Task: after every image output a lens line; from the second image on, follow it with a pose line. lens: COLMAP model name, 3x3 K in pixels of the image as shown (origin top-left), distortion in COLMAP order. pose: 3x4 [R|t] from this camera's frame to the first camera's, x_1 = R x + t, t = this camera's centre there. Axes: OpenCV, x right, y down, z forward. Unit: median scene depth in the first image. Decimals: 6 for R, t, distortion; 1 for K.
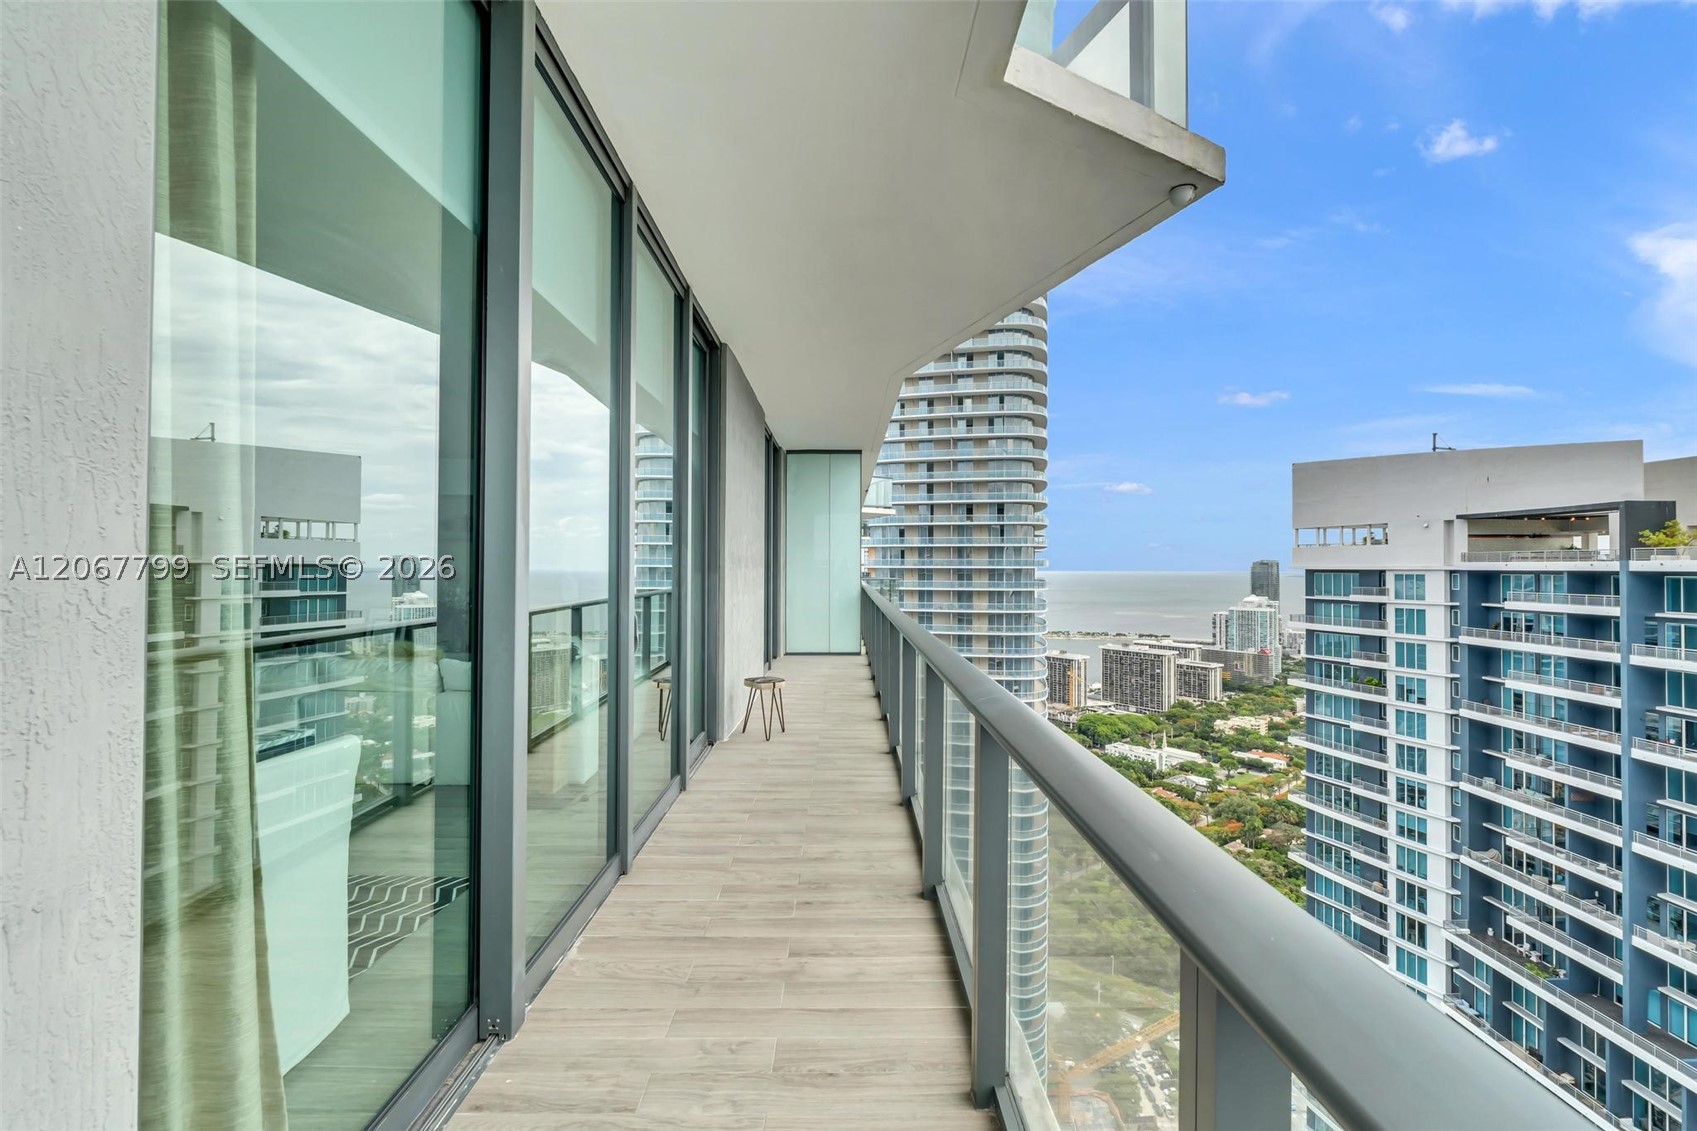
lens RADIAL K [[721.8, 0, 856.4], [0, 721.8, 566.5], [0, 0, 1]] dist [-0.002711, -0.000199]
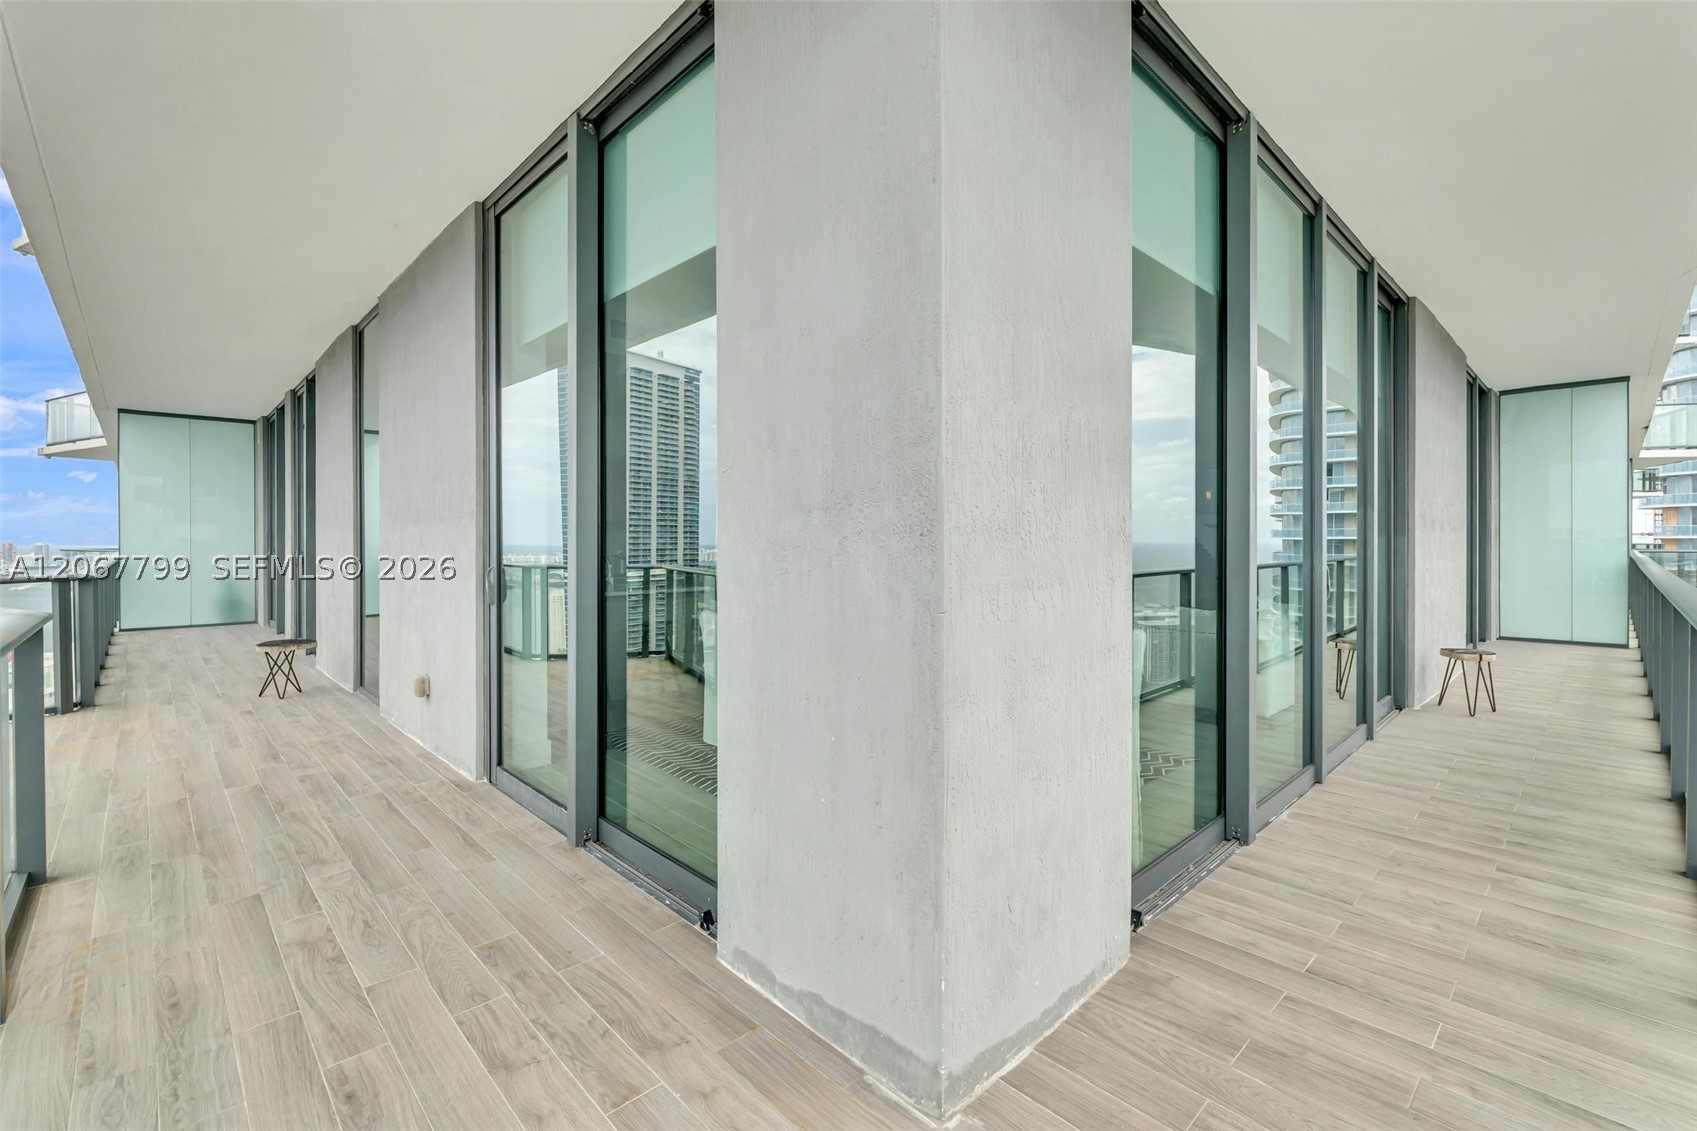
lens RADIAL K [[736.9, 0, 877.4], [0, 736.9, 545.3], [0, 0, 1]] dist [-0.003835, -0.000328]
pose [[0.695059, -0.003116, -0.718946, 0.027909], [0.008690, 0.999954, 0.004068, 0.014363], [0.718900, -0.009075, 0.695054, -0.223003]]
